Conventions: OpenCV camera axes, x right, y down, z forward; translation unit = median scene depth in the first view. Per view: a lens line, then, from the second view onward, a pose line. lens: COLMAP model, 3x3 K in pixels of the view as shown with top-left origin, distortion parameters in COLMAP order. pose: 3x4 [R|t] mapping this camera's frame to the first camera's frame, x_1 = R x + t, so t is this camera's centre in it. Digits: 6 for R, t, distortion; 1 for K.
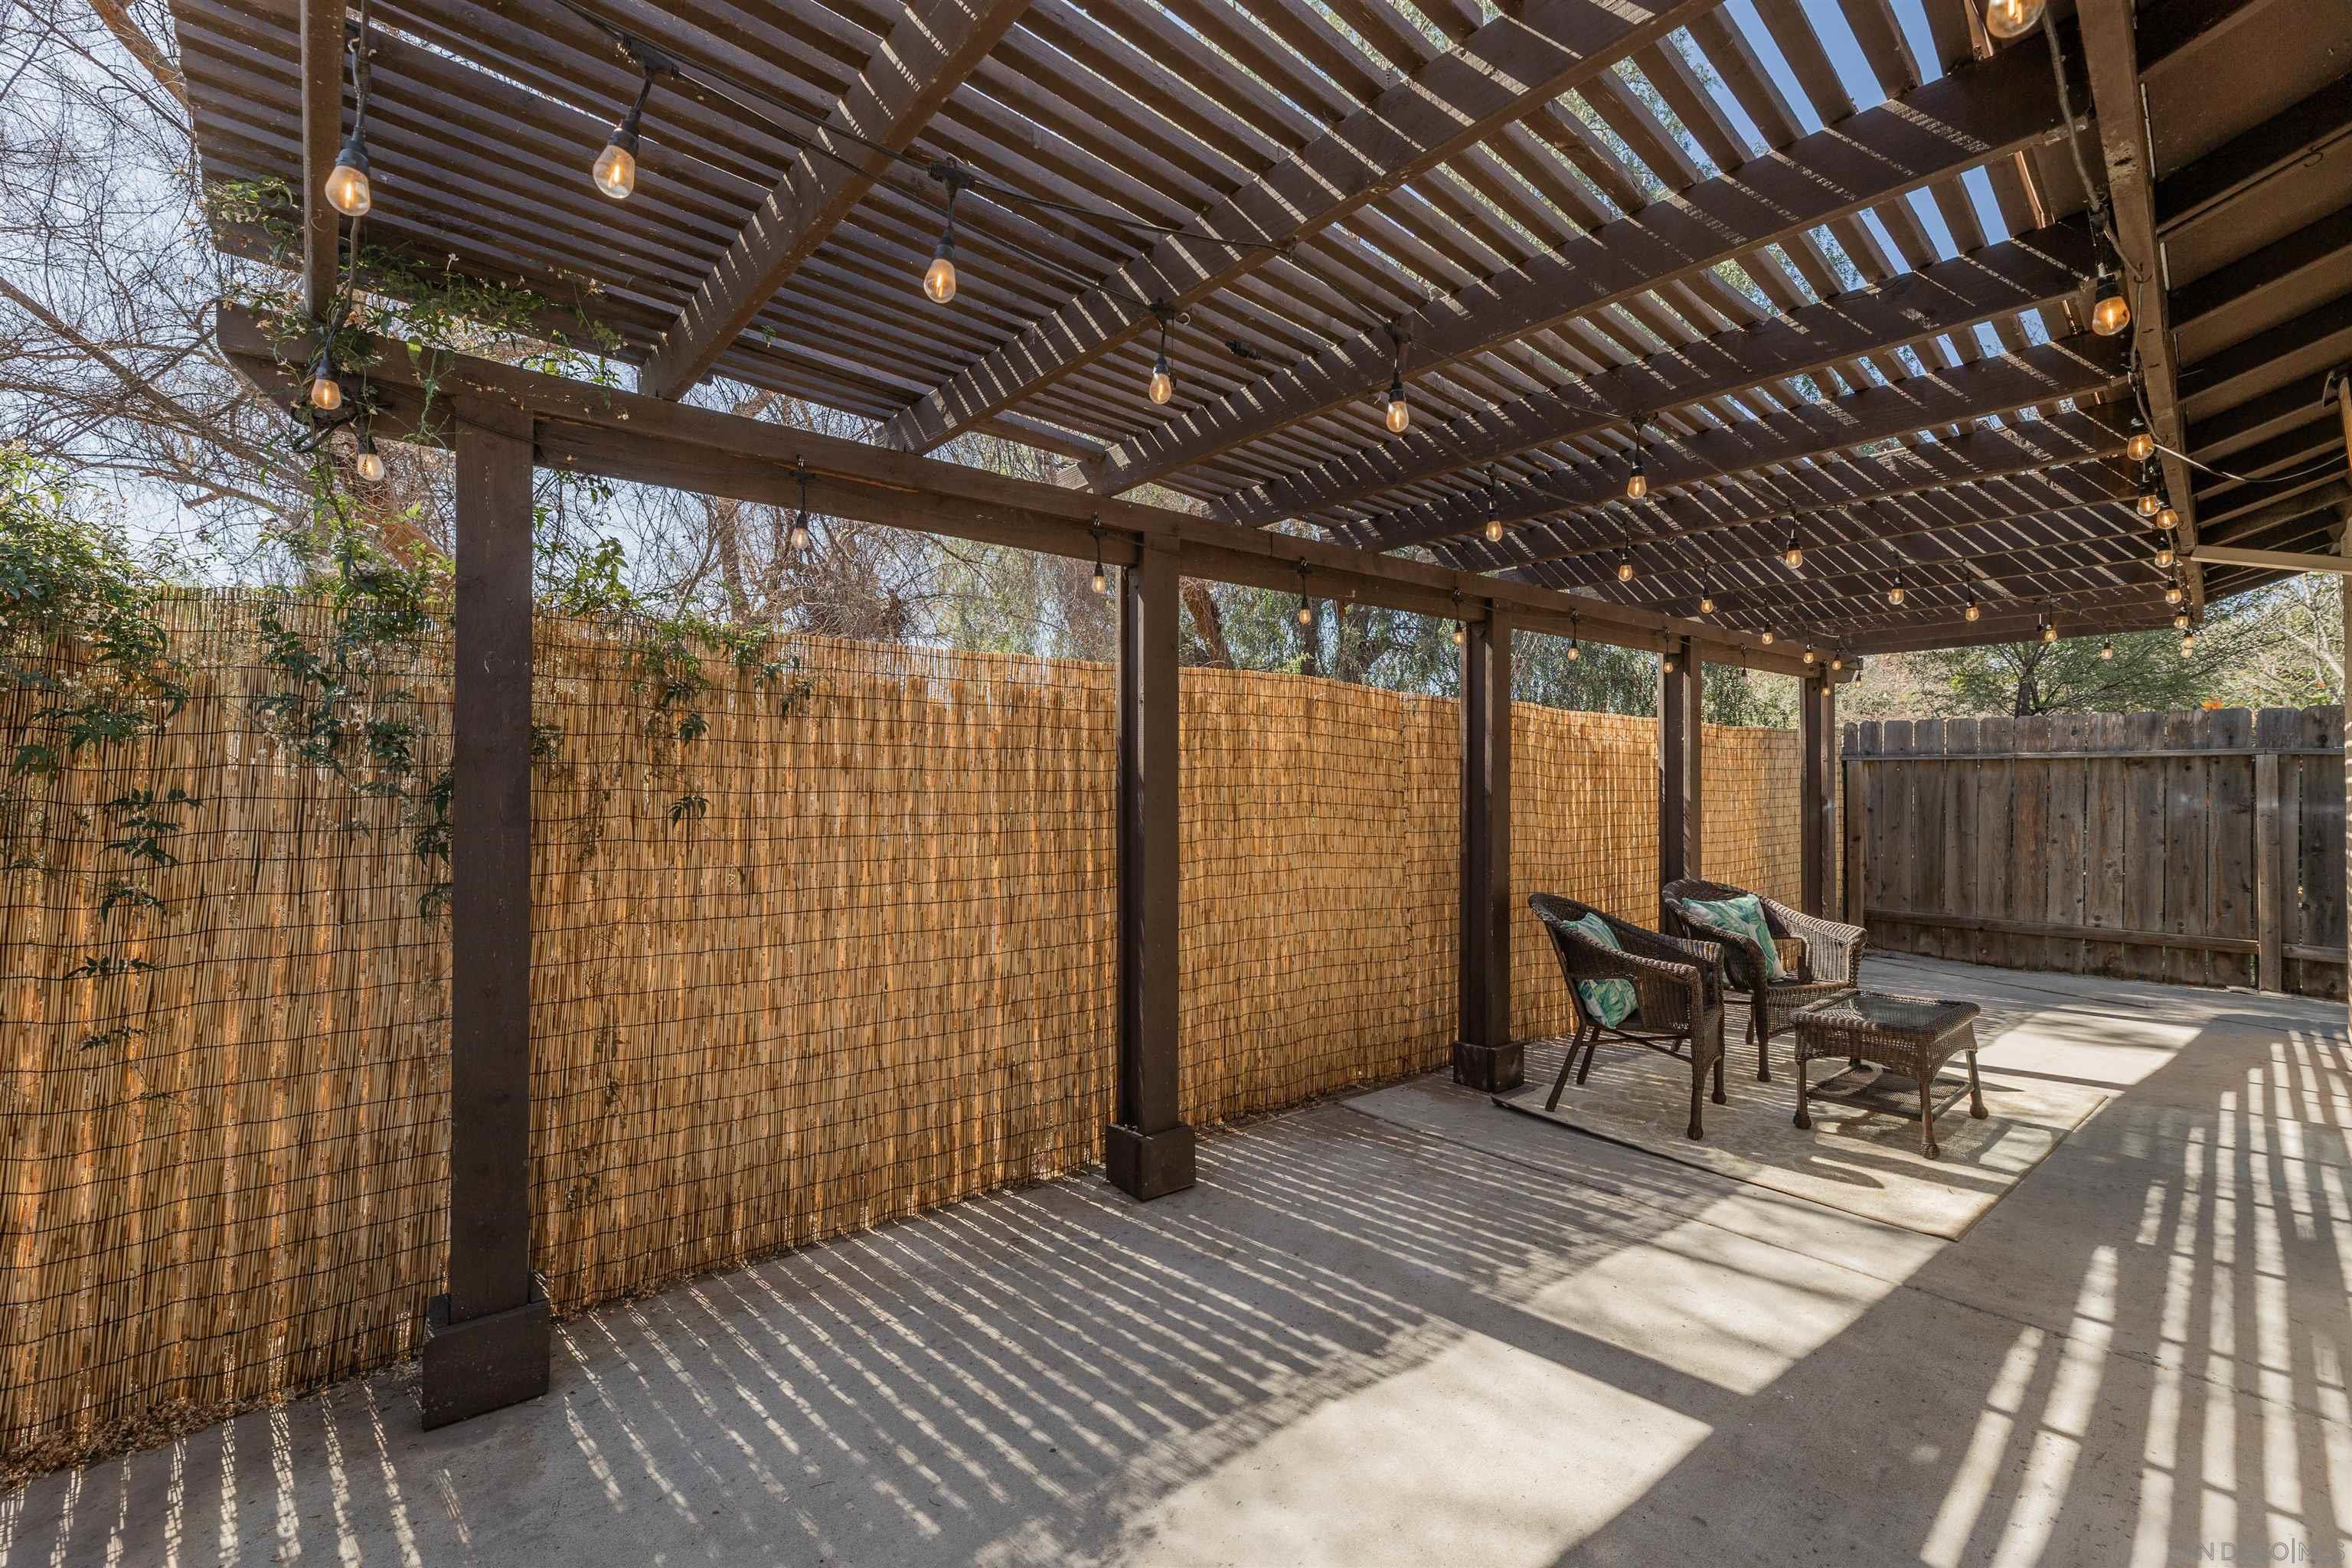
lens RADIAL K [[946.6, 0, 1182.5], [0, 946.6, 786.6], [0, 0, 1]] dist [-0.001369, 0.003842]
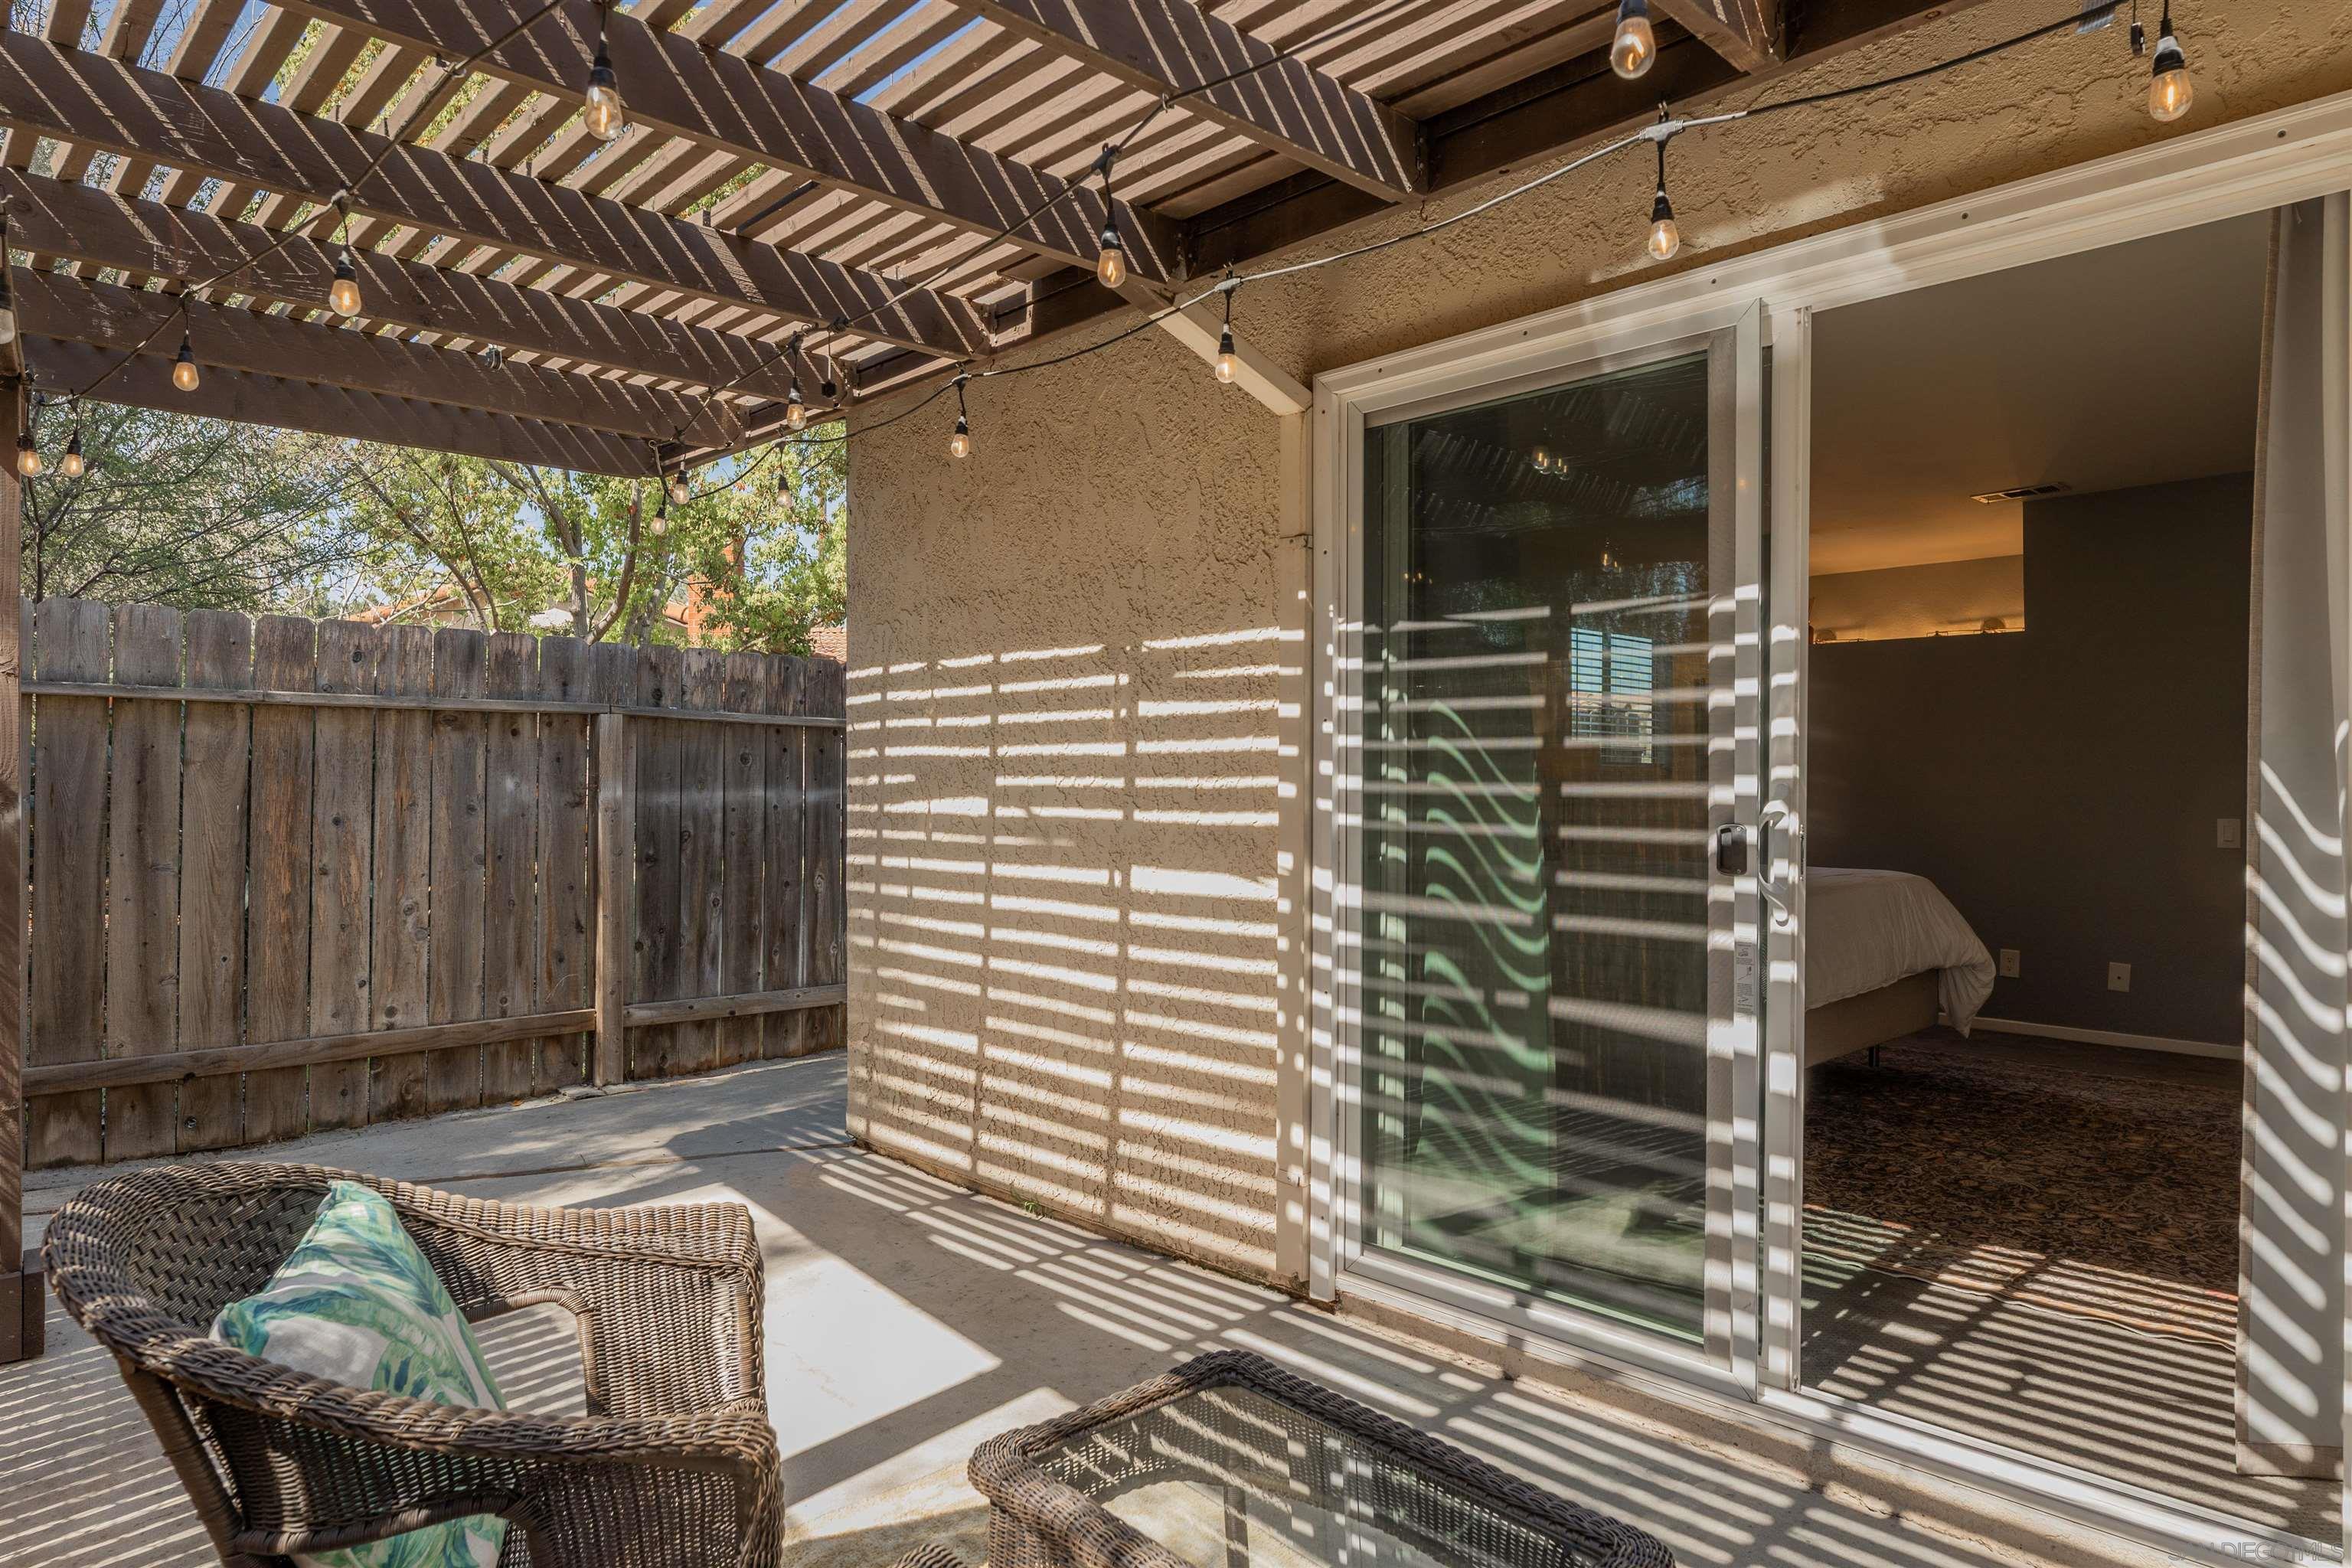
lens RADIAL K [[1392.0, 0, 1174.5], [0, 1392.0, 782.1], [0, 0, 1]] dist [-0.000016, -0.001111]
pose [[-0.033394, -0.001624, 0.999441, 0.392482], [-0.002247, 0.999996, 0.001550, 0.019186], [-0.999440, -0.002194, -0.033397, 1.311220]]
